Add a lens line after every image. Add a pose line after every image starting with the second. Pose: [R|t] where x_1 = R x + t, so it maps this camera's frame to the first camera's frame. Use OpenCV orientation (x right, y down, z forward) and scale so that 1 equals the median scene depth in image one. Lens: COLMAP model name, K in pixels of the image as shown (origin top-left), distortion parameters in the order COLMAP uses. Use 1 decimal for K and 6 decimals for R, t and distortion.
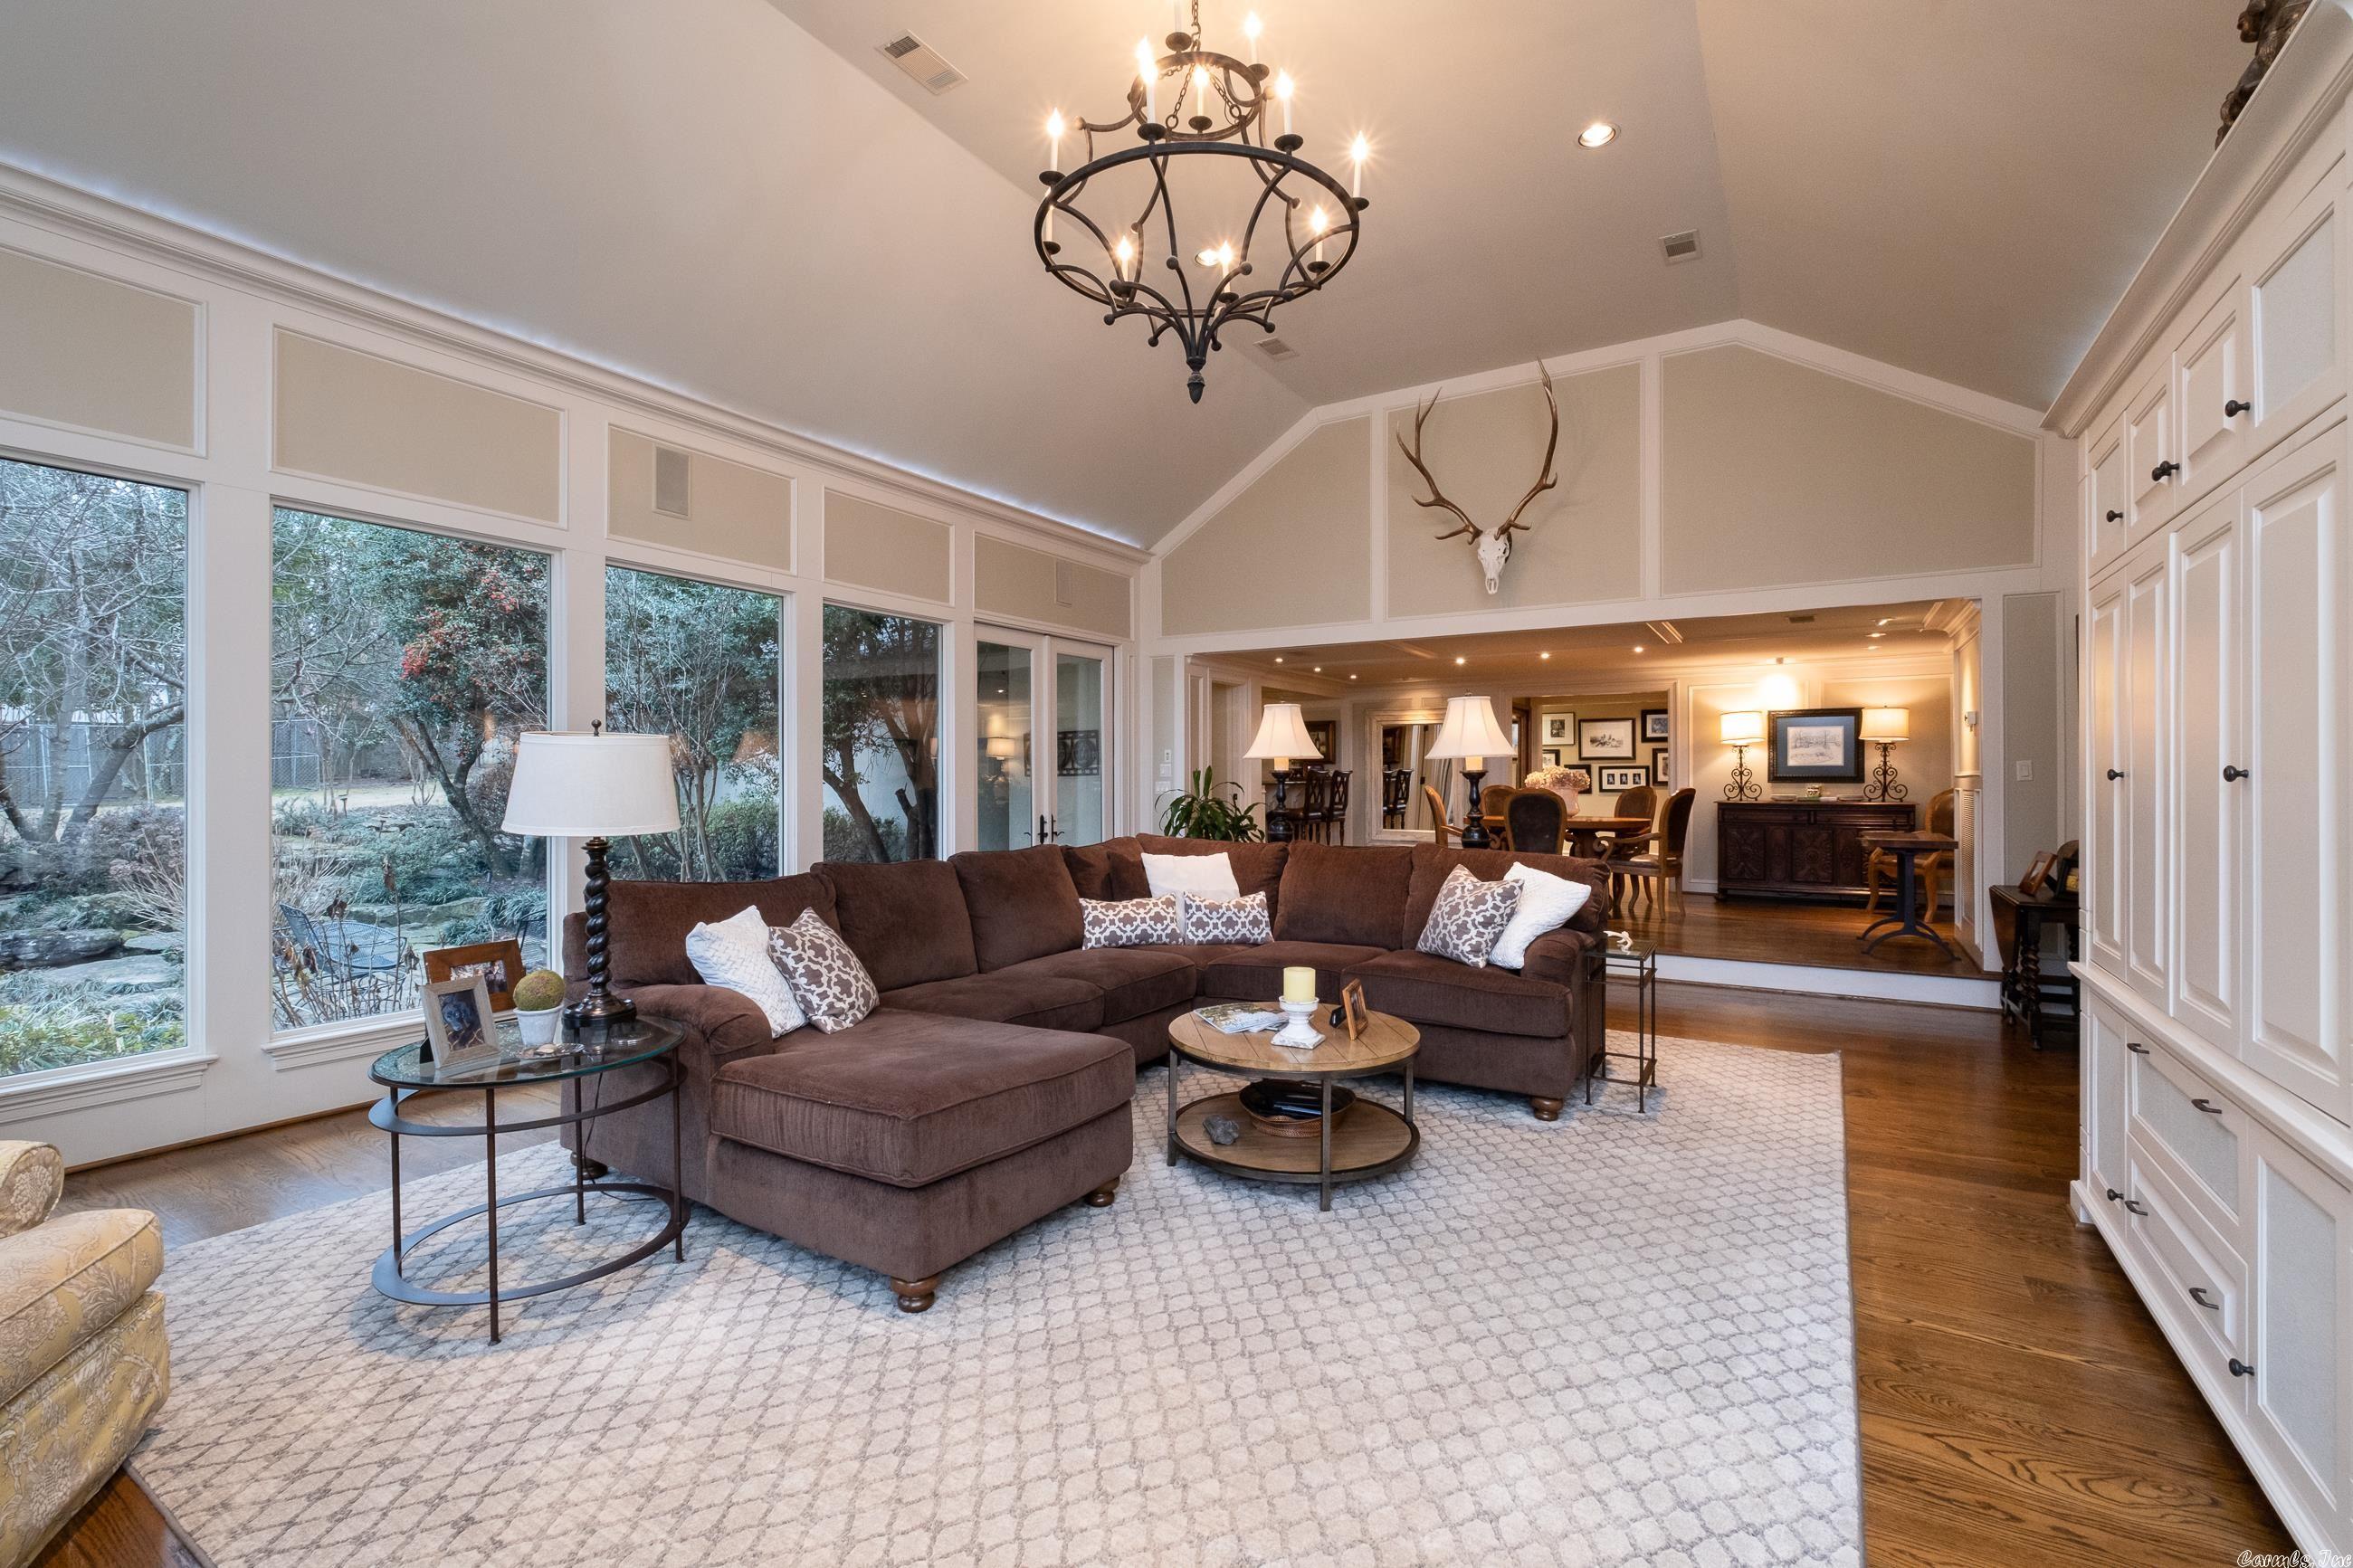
lens RADIAL K [[1034.8, 0, 1176.2], [0, 1034.8, 773.0], [0, 0, 1]] dist [-0.004788, -0.000263]
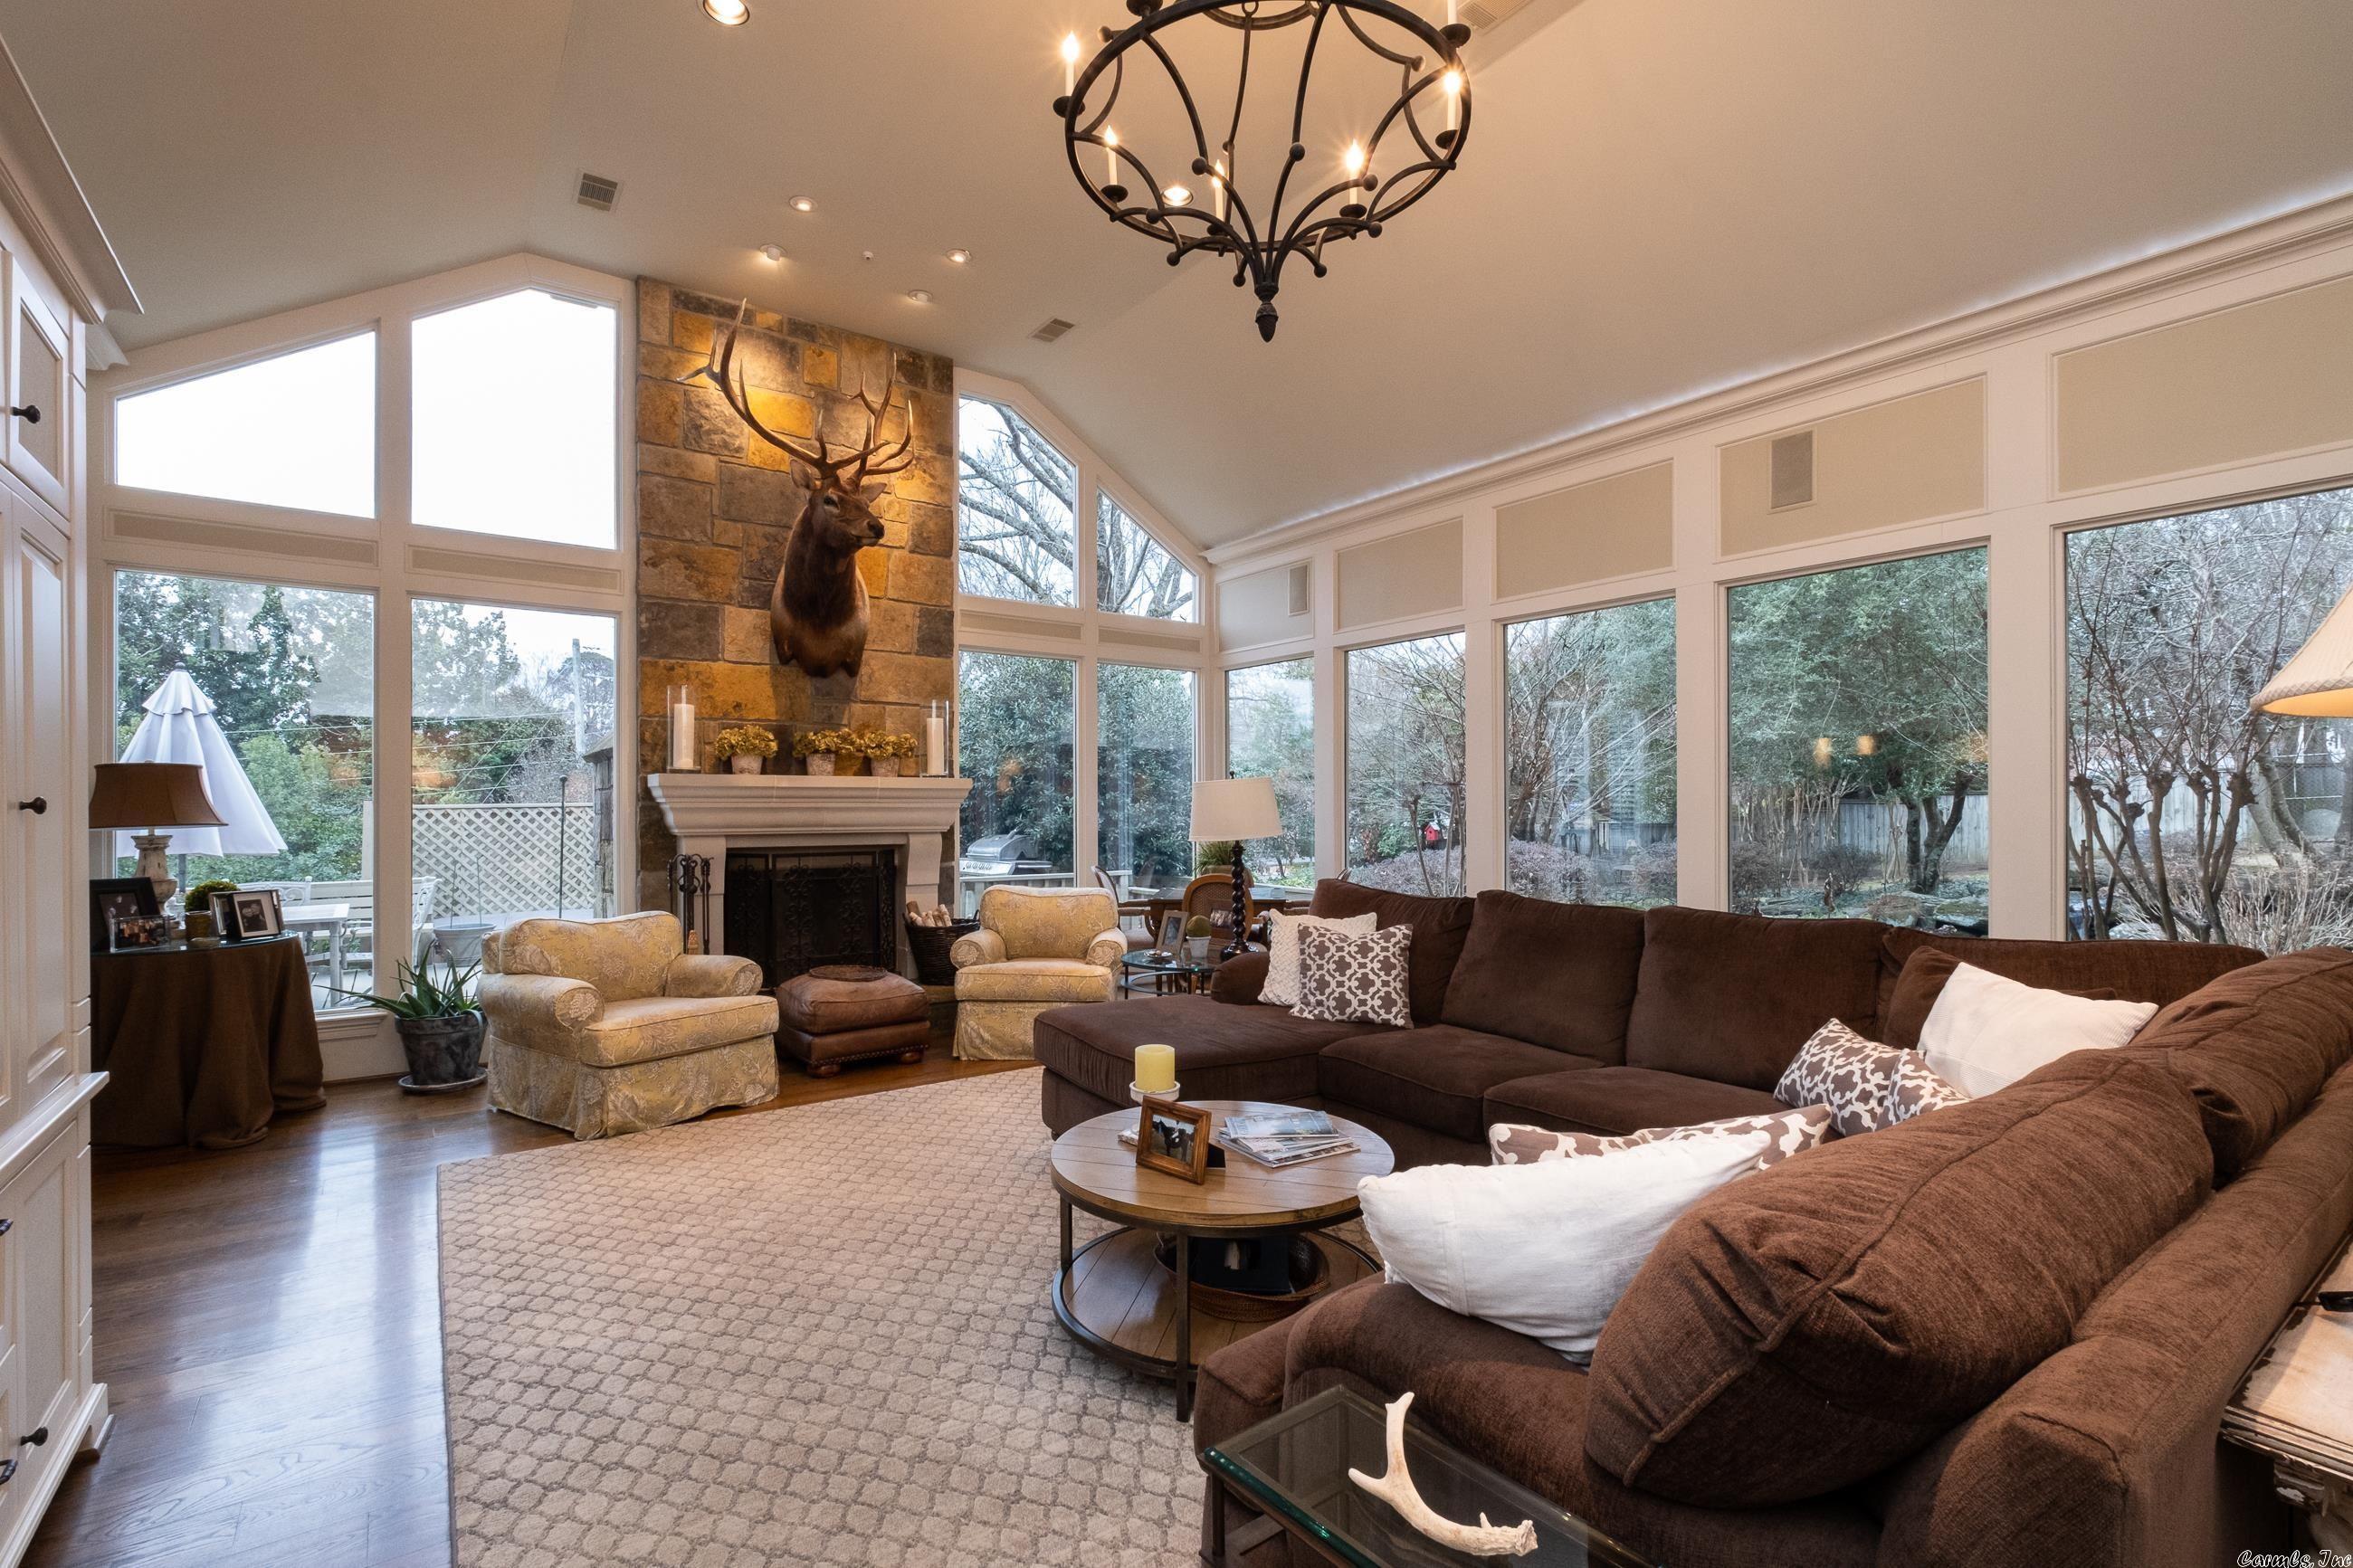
lens RADIAL K [[1023.6, 0, 1174.3], [0, 1023.6, 804.6], [0, 0, 1]] dist [-0.001208, -0.000125]
pose [[-0.368071, -0.001563, -0.929796, 0.581638], [0.000619, 0.999998, -0.001926, 0.009843], [0.929797, -0.001284, -0.368070, 0.906656]]
